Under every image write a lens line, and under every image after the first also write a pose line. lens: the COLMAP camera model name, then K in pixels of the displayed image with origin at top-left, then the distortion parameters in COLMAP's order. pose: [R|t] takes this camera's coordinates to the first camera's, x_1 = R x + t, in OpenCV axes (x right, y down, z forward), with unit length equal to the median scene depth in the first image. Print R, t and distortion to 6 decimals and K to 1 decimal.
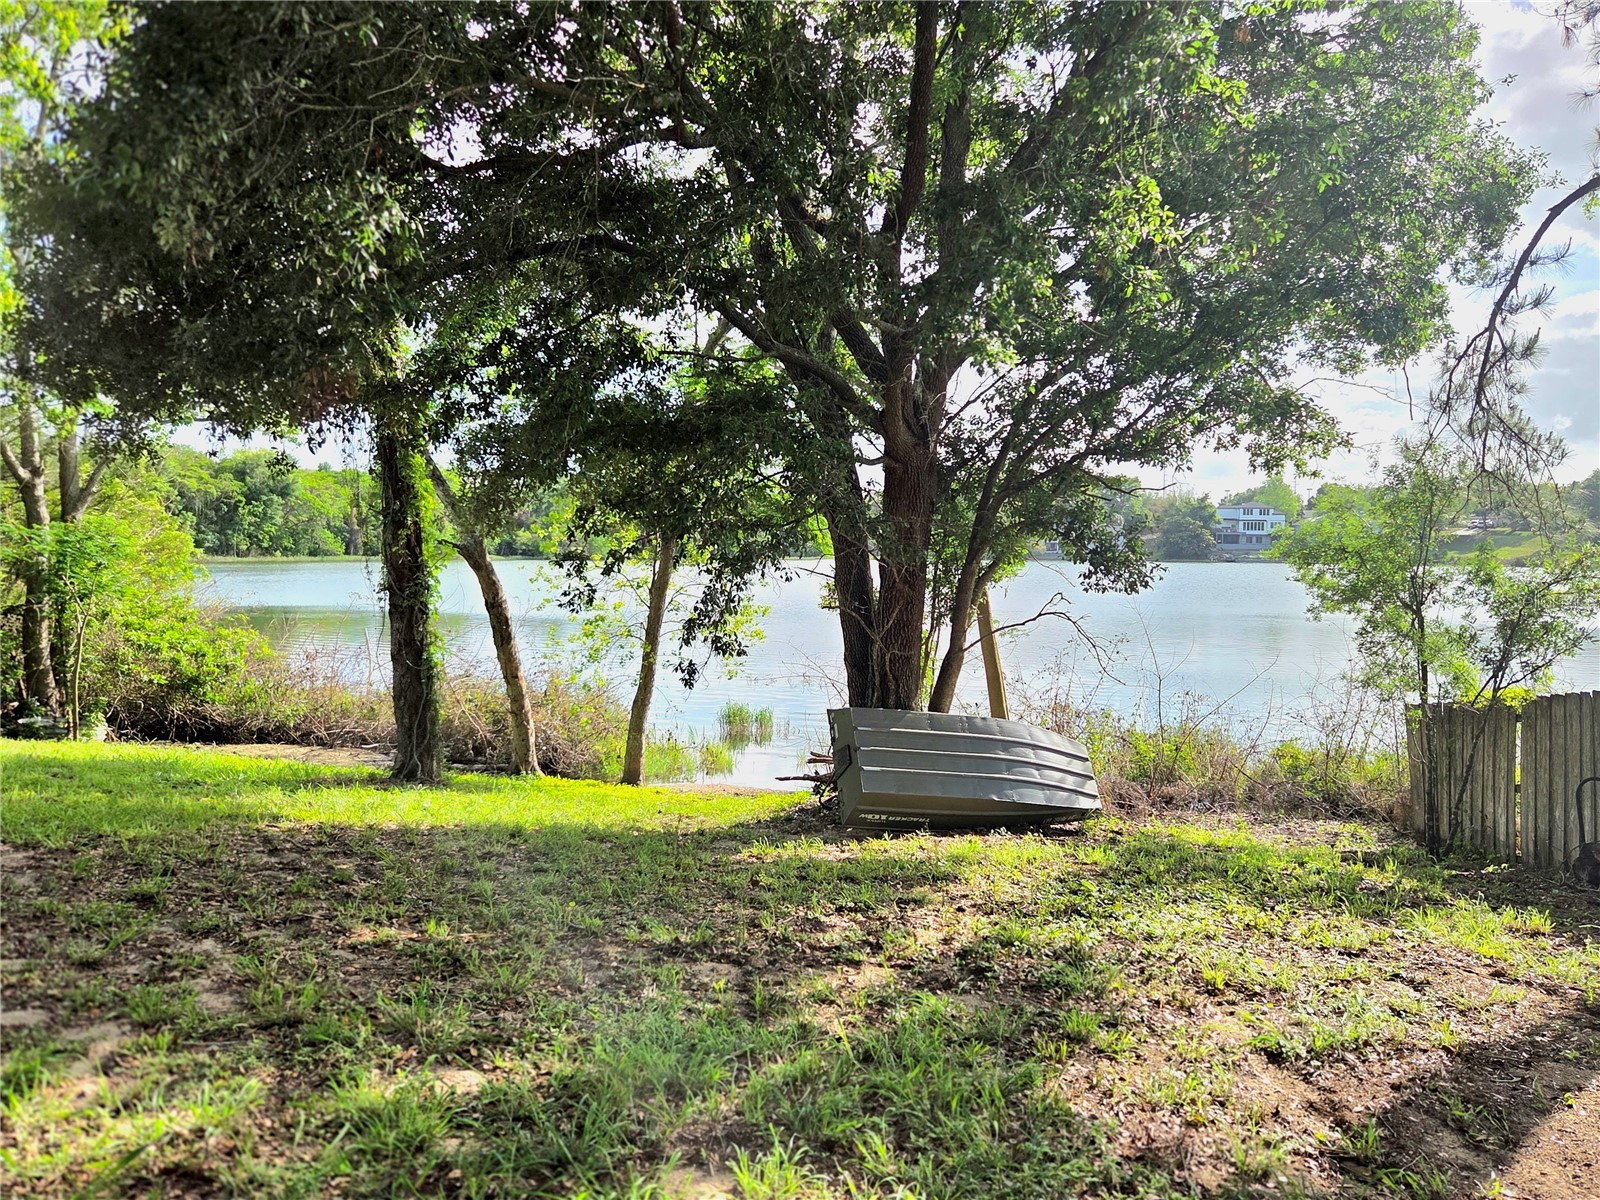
lens RADIAL K [[1270.5, 0, 785.4], [0, 1270.5, 593.3], [0, 0, 1]] dist [0.062457, -0.050287]
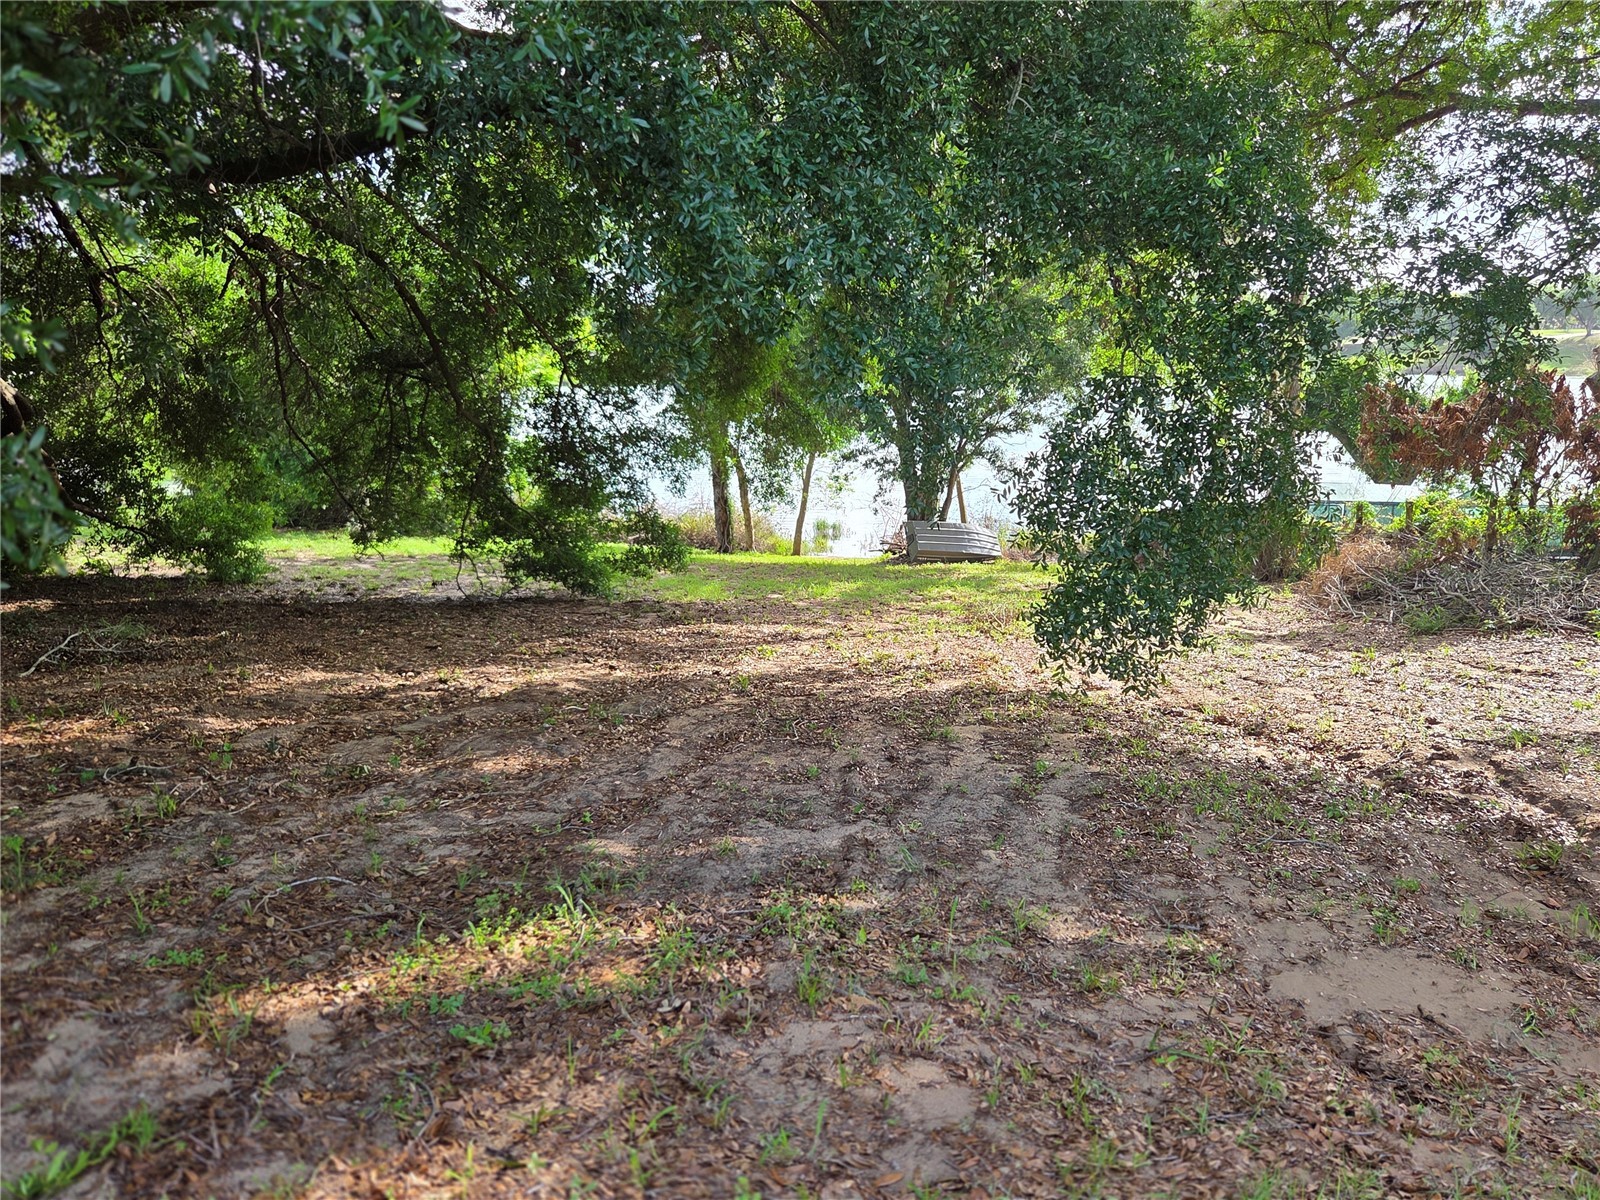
lens RADIAL K [[1270.5, 0, 801.0], [0, 1270.5, 600.3], [0, 0, 1]] dist [0.062457, -0.050287]
pose [[0.997595, -0.023529, 0.065204, -0.341652], [0.013185, 0.987864, 0.154759, -0.155582], [-0.068054, -0.153527, 0.985798, -1.585830]]
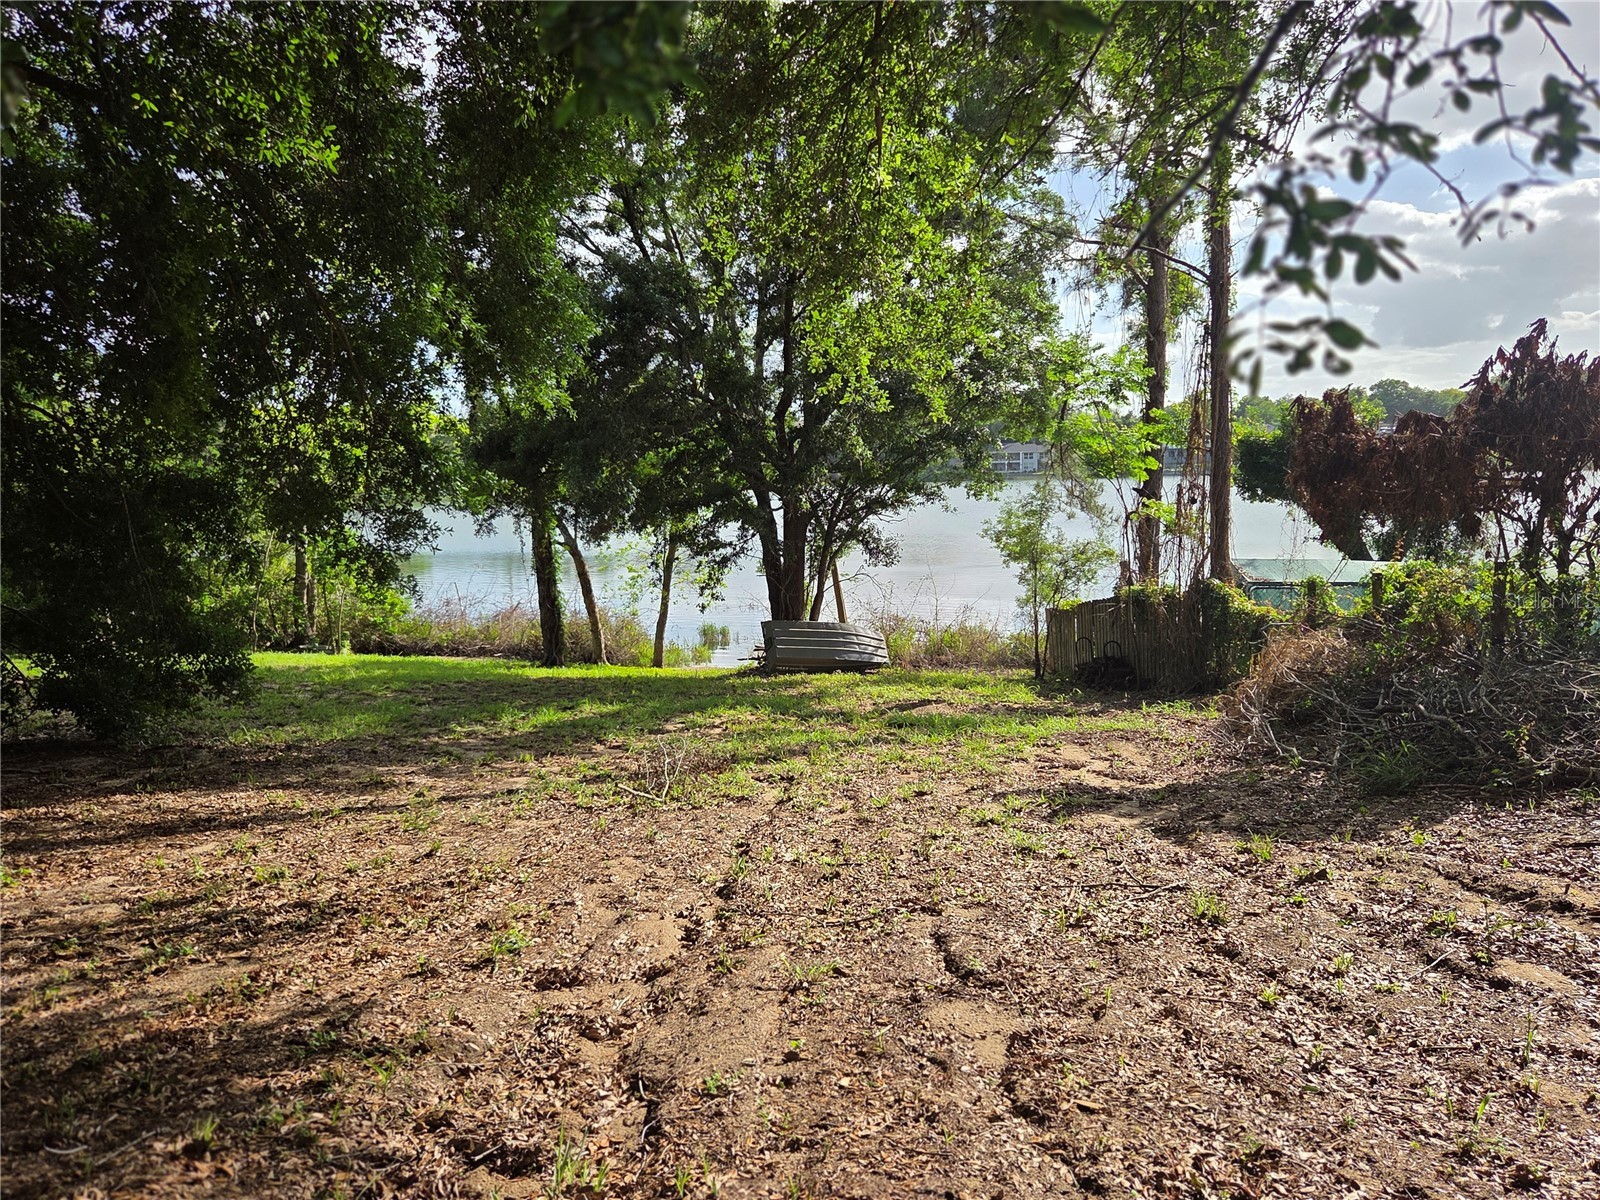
lens RADIAL K [[1270.5, 0, 796.0], [0, 1270.5, 597.3], [0, 0, 1]] dist [0.062457, -0.050287]
pose [[0.998042, -0.037069, 0.050373, -0.014068], [0.033692, 0.997229, 0.066322, -0.085911], [-0.052692, -0.064495, 0.996526, -1.081407]]
